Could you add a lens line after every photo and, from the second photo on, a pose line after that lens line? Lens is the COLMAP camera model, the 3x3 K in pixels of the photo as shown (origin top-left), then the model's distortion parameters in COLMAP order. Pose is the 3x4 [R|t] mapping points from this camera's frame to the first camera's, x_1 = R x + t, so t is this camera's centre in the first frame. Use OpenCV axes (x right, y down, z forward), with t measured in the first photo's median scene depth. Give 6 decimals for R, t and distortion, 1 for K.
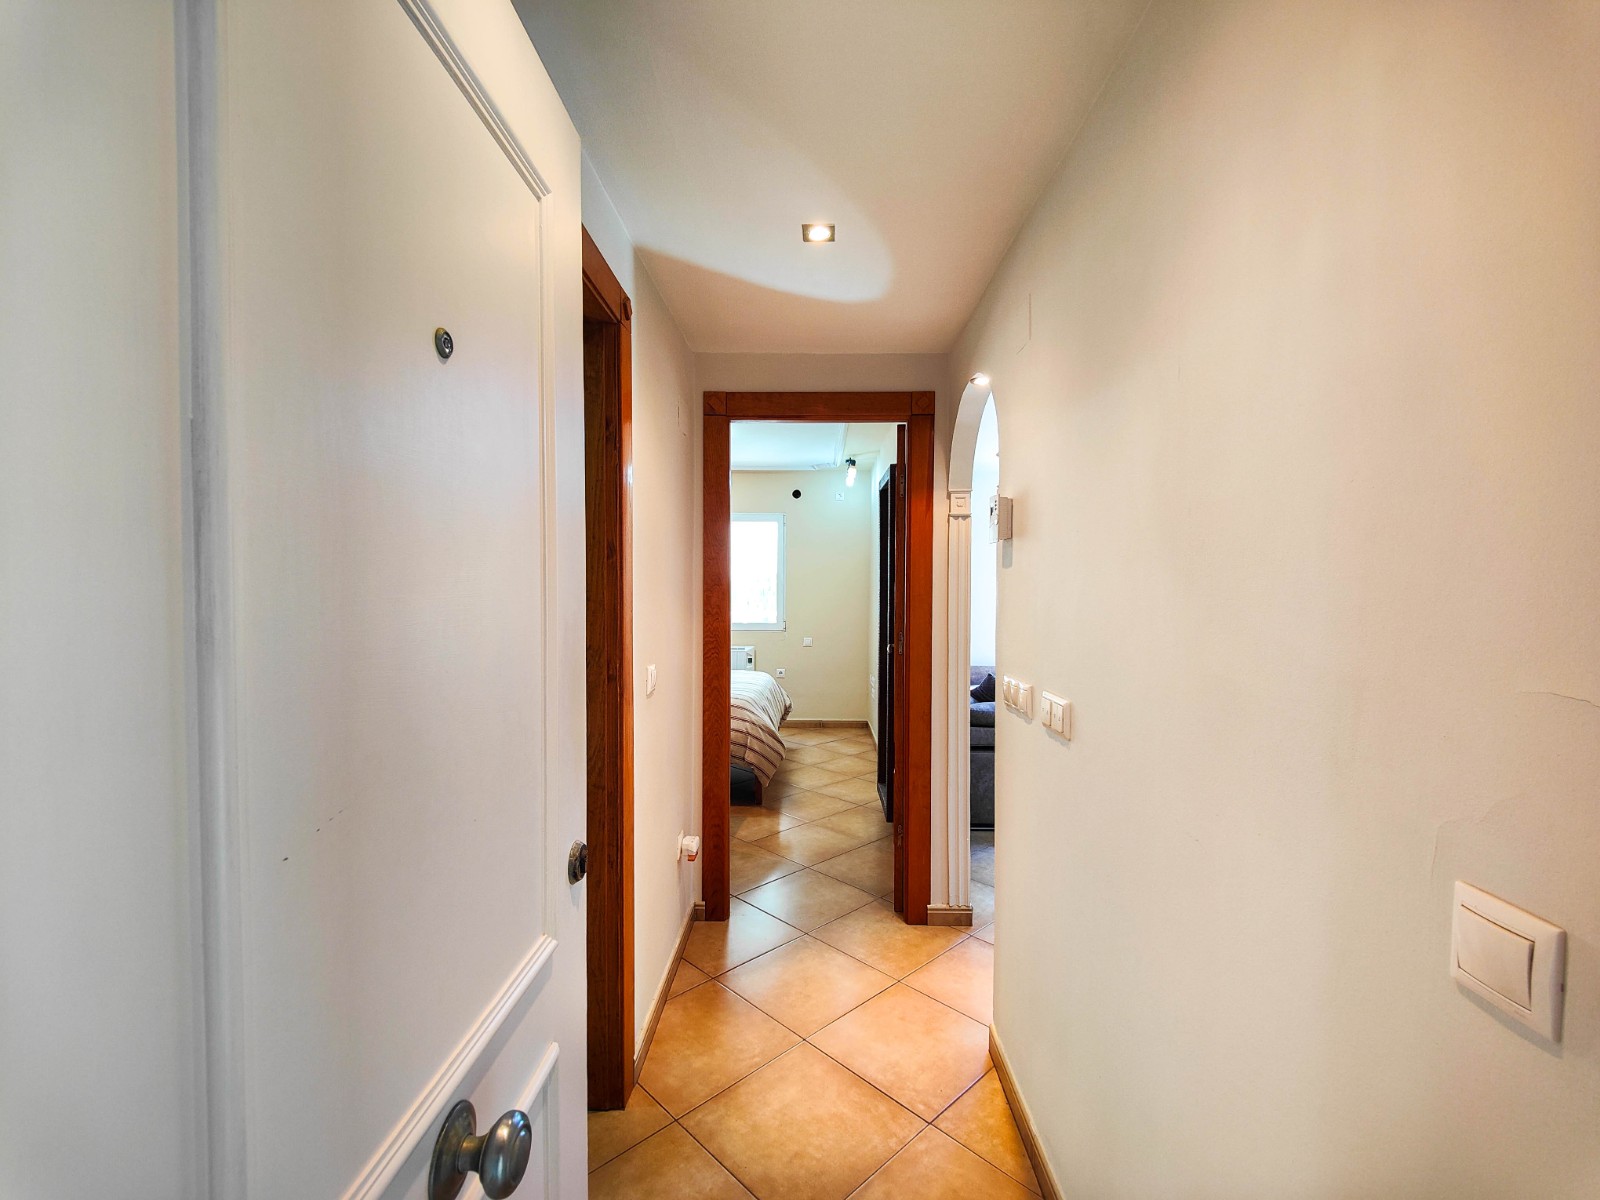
lens RADIAL K [[711.3, 0, 808.0], [0, 711.3, 606.6], [0, 0, 1]] dist [0.037523, -0.027092]
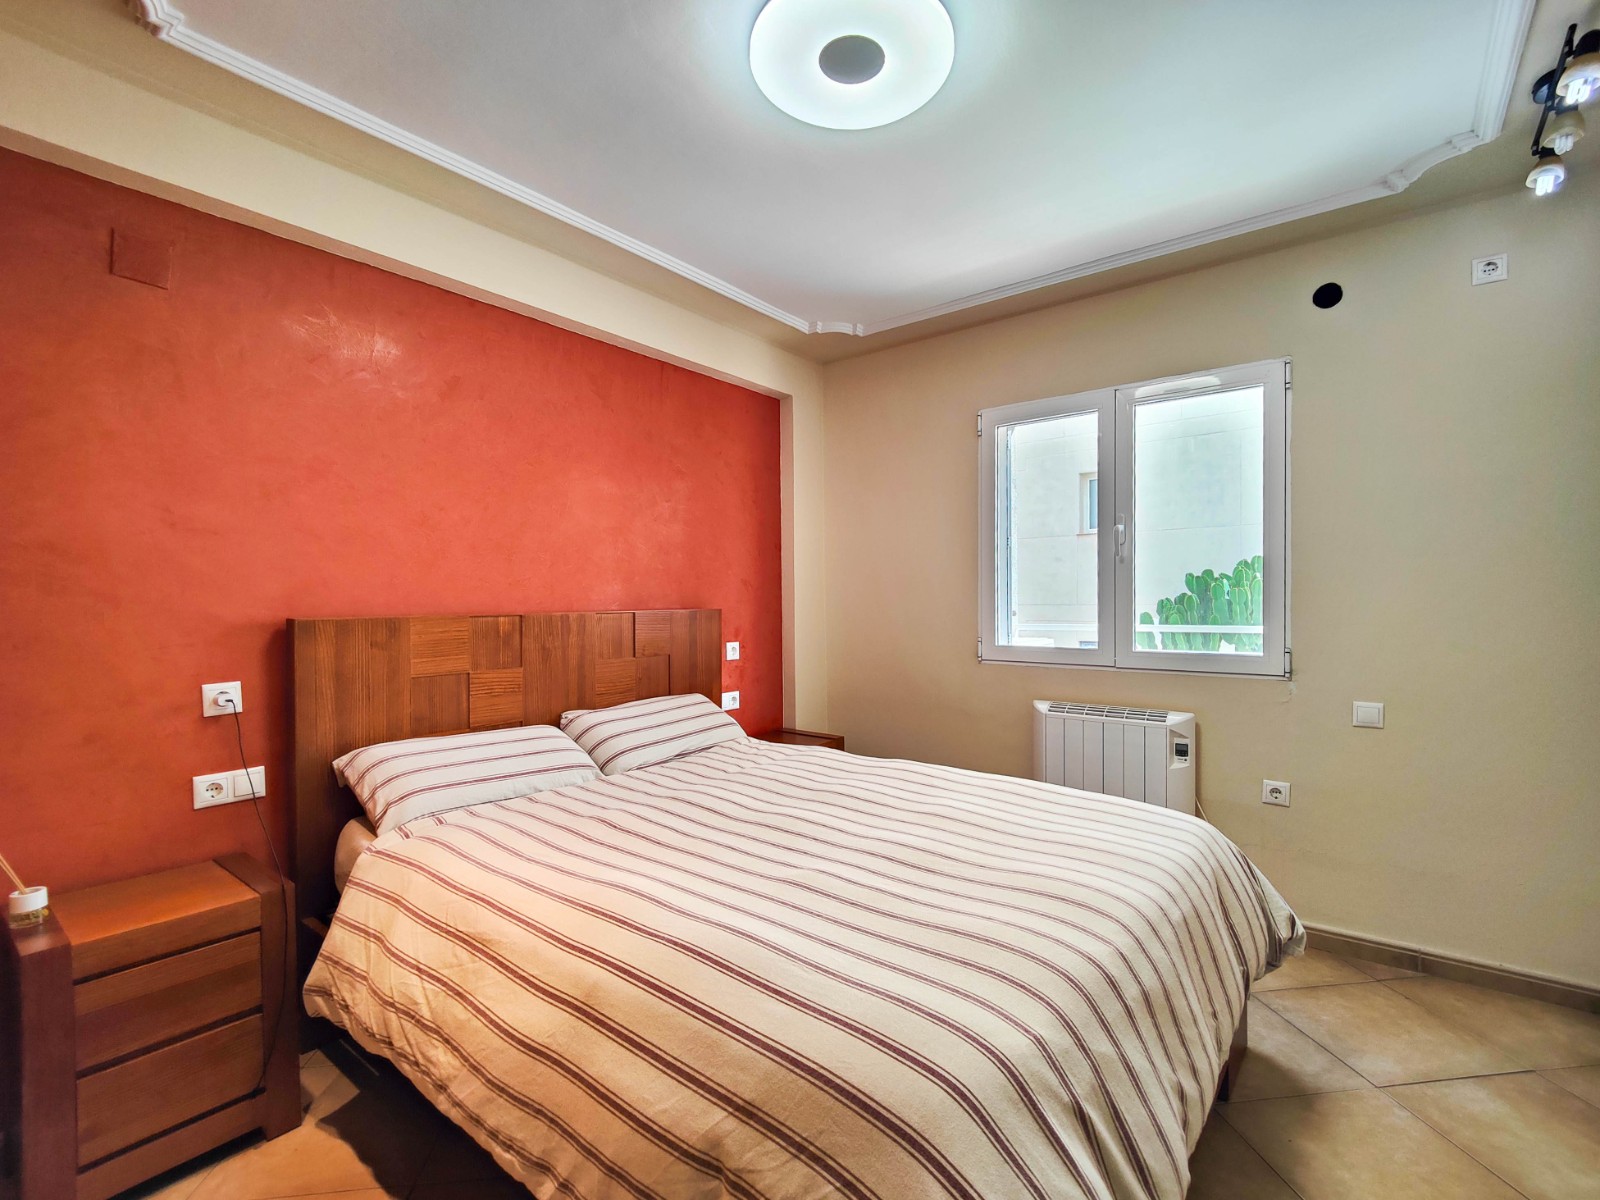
lens RADIAL K [[725.7, 0, 805.1], [0, 725.7, 607.8], [0, 0, 1]] dist [0.015072, -0.011582]
pose [[0.789428, -0.001542, -0.613841, 0.001471], [-0.011323, 0.999790, -0.017072, 0.007101], [0.613739, 0.020428, 0.789245, 0.584418]]
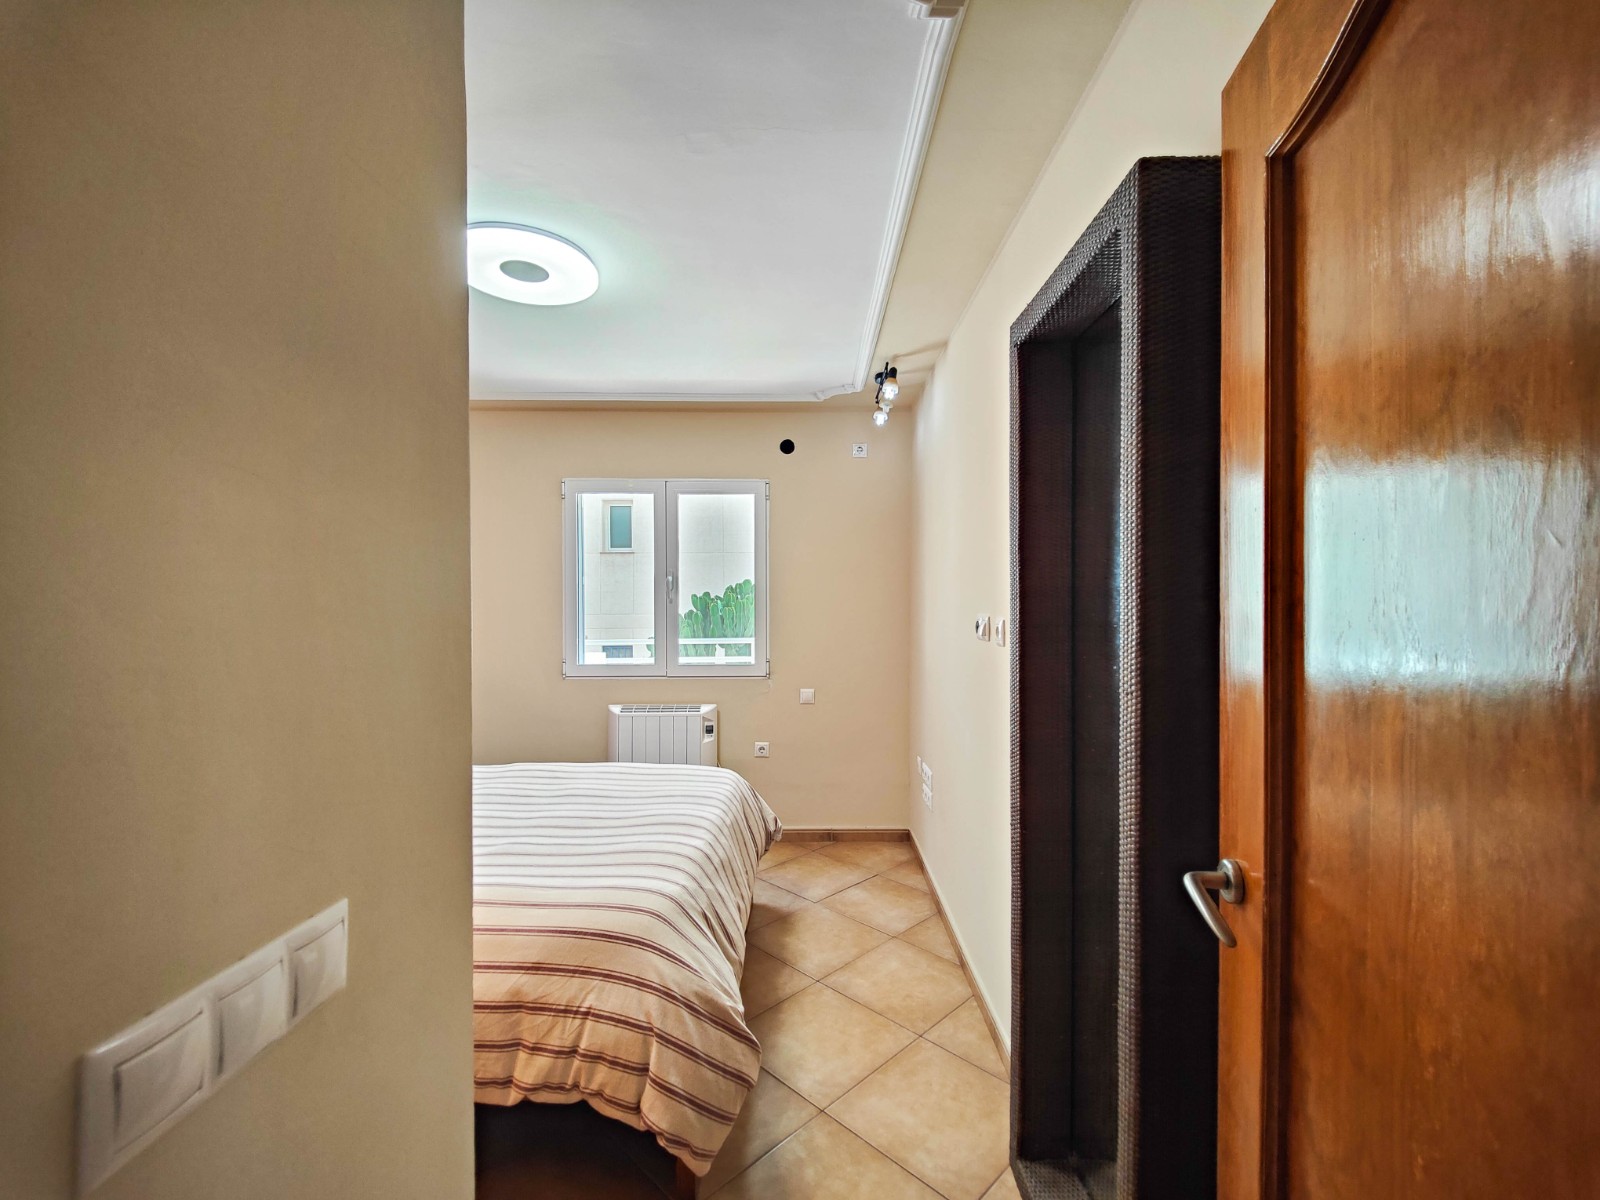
lens RADIAL K [[711.3, 0, 808.0], [0, 711.3, 606.6], [0, 0, 1]] dist [0.037523, -0.027092]
pose [[0.999905, -0.005892, 0.012438, -0.007180], [0.006125, 0.999805, -0.018771, -0.014804], [-0.012325, 0.018846, 0.999746, 0.431855]]
